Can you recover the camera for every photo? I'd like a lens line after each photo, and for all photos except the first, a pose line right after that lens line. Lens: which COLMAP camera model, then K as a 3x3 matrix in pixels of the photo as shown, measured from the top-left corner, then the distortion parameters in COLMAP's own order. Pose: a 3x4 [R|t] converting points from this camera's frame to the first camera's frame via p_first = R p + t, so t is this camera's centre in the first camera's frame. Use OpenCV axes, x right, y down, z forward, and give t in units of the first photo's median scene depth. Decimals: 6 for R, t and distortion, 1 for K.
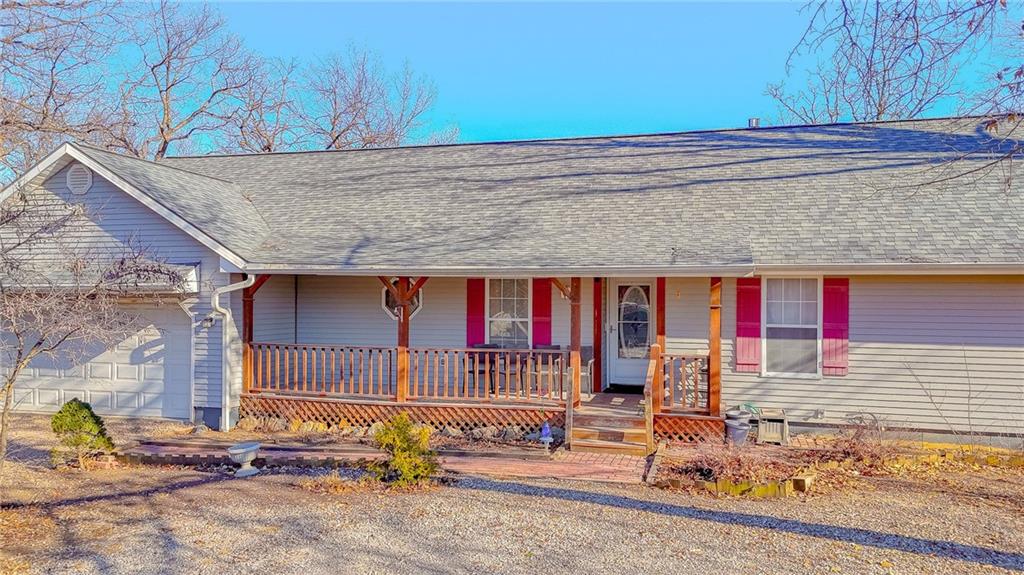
lens RADIAL K [[747.3, 0, 512.0], [0, 747.3, 287.5], [0, 0, 1]] dist [0.026851, -0.004430]
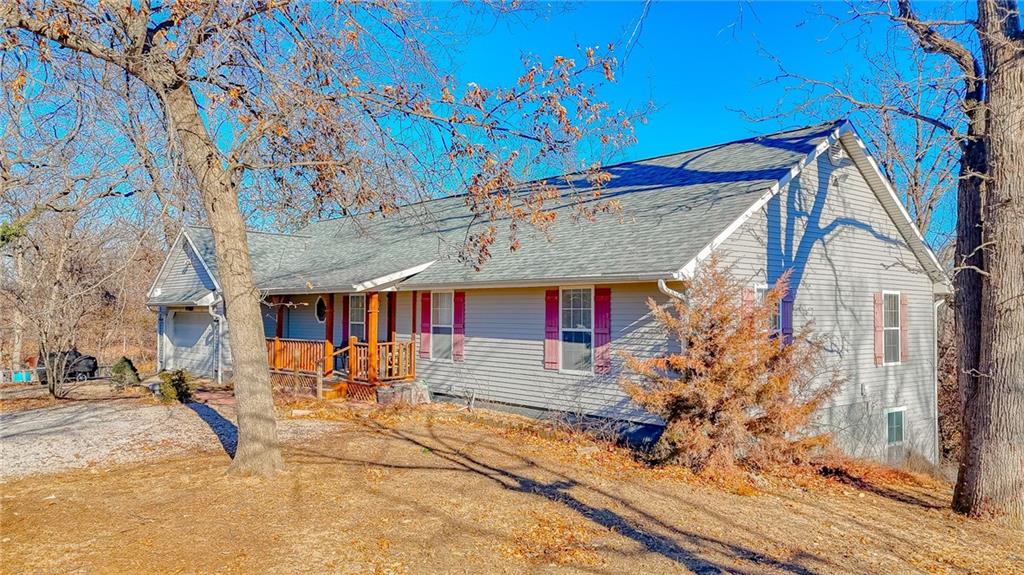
lens RADIAL K [[747.3, 0, 512.0], [0, 747.3, 287.5], [0, 0, 1]] dist [0.026851, -0.004430]
pose [[0.835673, -0.019386, -0.548886, 1.212739], [0.004223, 0.999574, -0.028874, 0.020330], [0.549212, 0.021811, 0.835399, -0.108019]]
